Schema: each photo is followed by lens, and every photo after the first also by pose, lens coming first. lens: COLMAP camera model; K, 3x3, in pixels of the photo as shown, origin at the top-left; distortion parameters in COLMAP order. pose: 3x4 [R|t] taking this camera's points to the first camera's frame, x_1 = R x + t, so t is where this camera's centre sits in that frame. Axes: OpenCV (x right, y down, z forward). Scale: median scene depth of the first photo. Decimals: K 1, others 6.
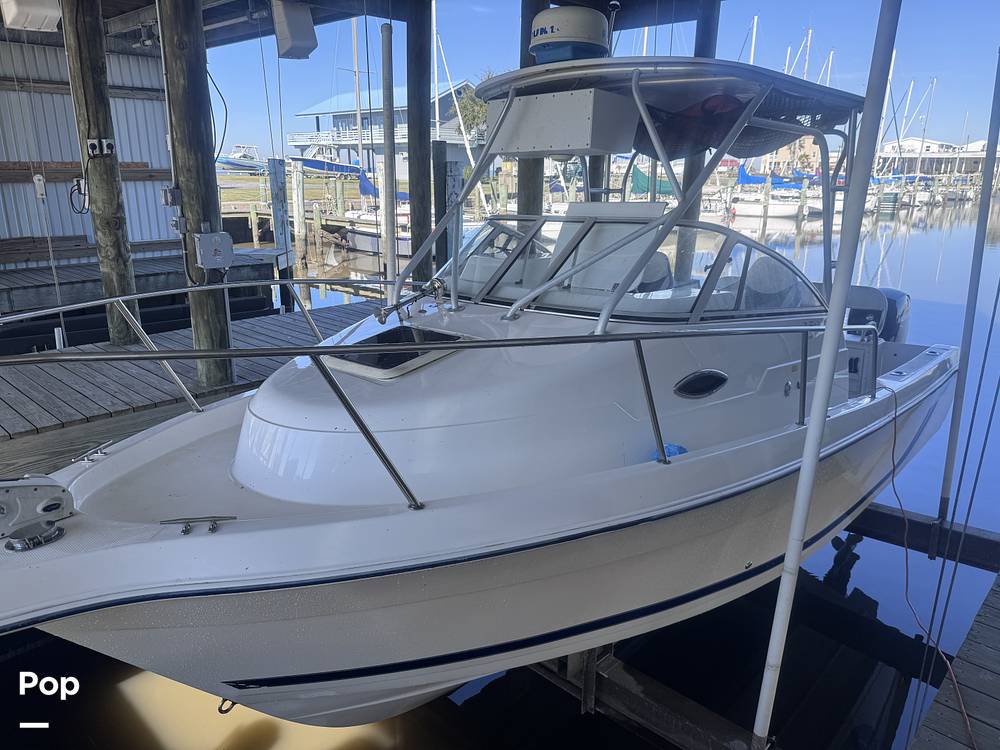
lens RADIAL K [[696.7, 0, 497.9], [0, 696.7, 394.2], [0, 0, 1]] dist [-0.008487, -0.011133]
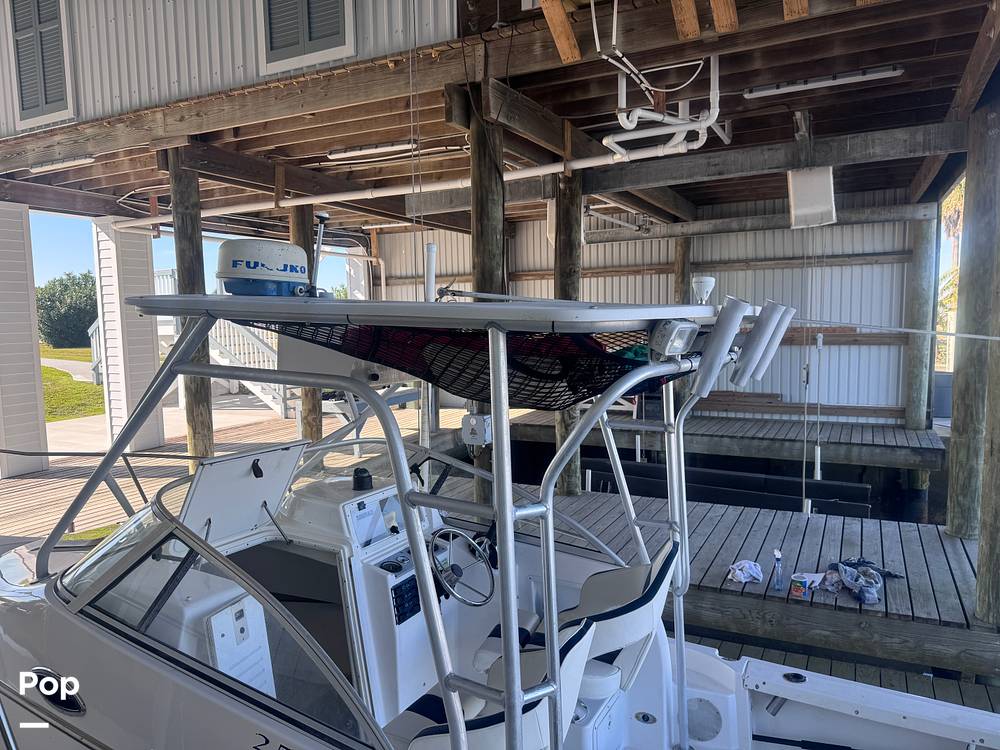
lens RADIAL K [[711.3, 0, 500.0], [0, 711.3, 375.0], [0, 0, 1]] dist [-0.006496, -0.008758]
pose [[0.272467, 0.066867, -0.959839, 0.627640], [-0.273197, 0.961900, -0.010541, -0.249560], [0.922564, 0.265097, 0.280354, 0.572872]]
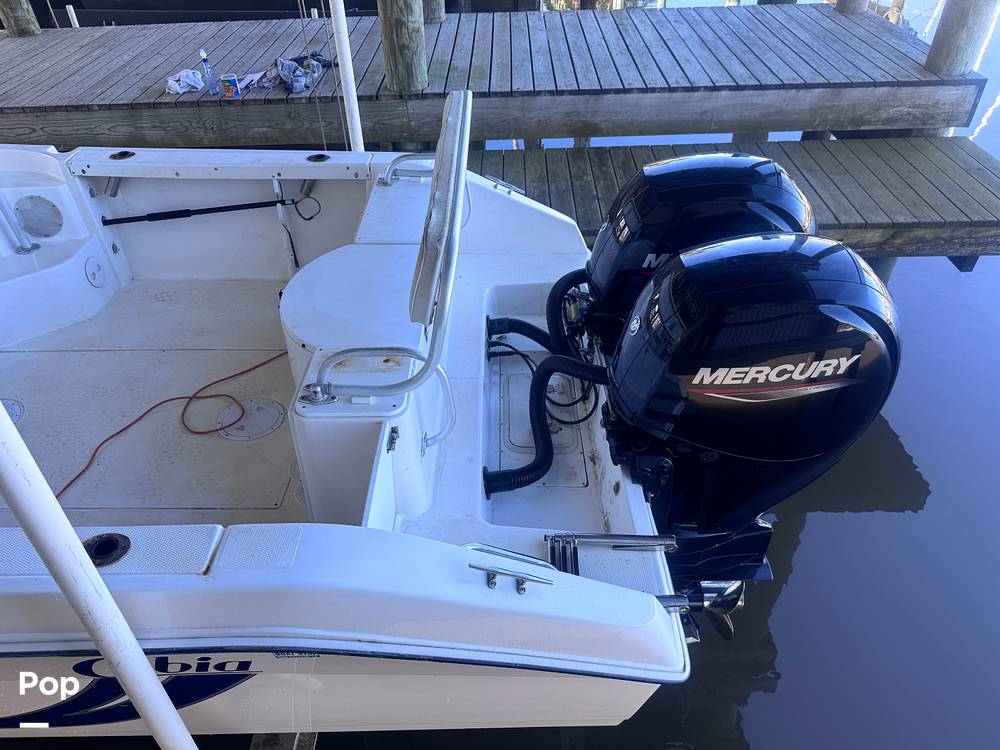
lens RADIAL K [[713.6, 0, 495.3], [0, 713.6, 376.1], [0, 0, 1]] dist [0.002579, -0.006698]
pose [[0.666043, 0.439631, -0.602587, 0.788203], [-0.189587, 0.881097, 0.433272, -0.231836], [0.721418, -0.174335, 0.670197, 0.839661]]
